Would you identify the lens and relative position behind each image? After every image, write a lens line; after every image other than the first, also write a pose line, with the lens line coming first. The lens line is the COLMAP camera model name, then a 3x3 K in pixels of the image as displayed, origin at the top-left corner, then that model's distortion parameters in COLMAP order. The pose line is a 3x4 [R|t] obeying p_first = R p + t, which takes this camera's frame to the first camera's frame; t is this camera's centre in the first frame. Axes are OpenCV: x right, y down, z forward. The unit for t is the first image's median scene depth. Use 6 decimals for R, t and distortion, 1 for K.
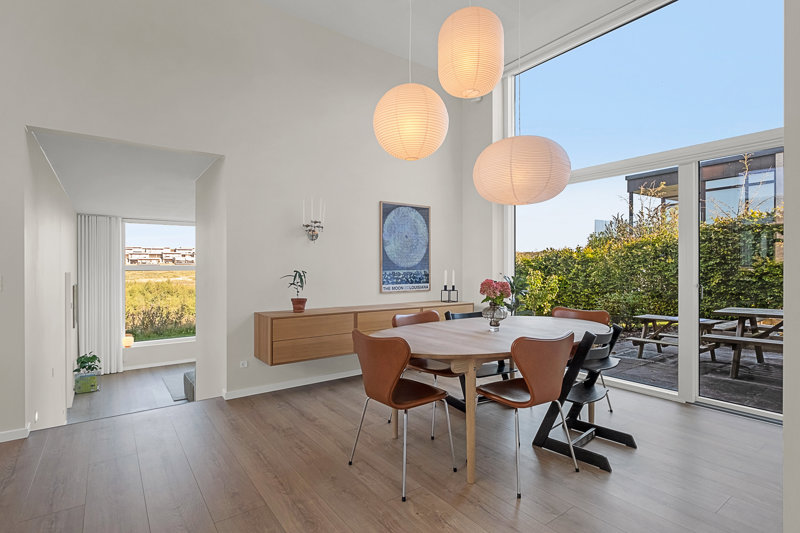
lens RADIAL K [[399.4, 0, 395.9], [0, 399.4, 268.1], [0, 0, 1]] dist [0.005726, -0.000912]
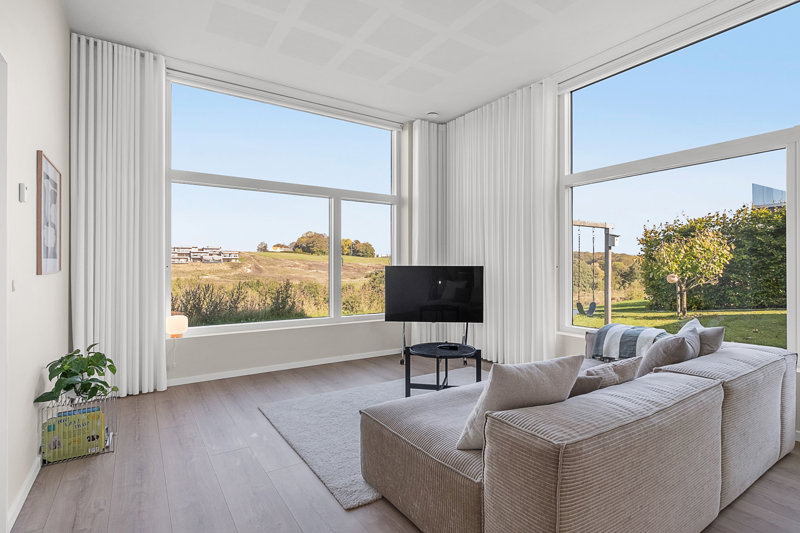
lens RADIAL K [[399.4, 0, 401.2], [0, 399.4, 266.2], [0, 0, 1]] dist [0.005726, -0.000912]
pose [[0.999122, 0.003687, -0.041737, -0.386046], [-0.003992, 0.999966, -0.007217, 0.116345], [0.041709, 0.007378, 0.999103, 0.538792]]
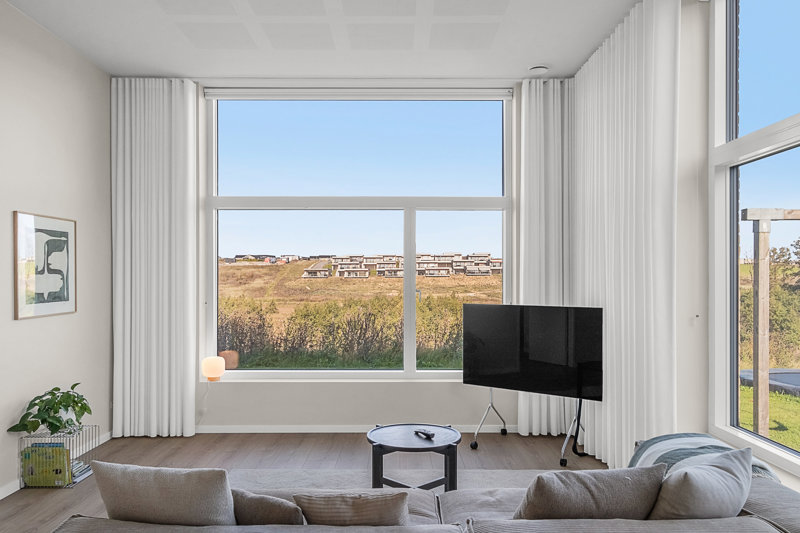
lens RADIAL K [[591.9, 0, 403.1], [0, 591.9, 282.9], [0, 0, 1]] dist [0.012062, 0.009566]
pose [[0.816217, 0.006711, -0.577706, -0.126710], [-0.006802, 0.999975, 0.002007, 0.089047], [0.577705, 0.002291, 0.816242, 0.597999]]
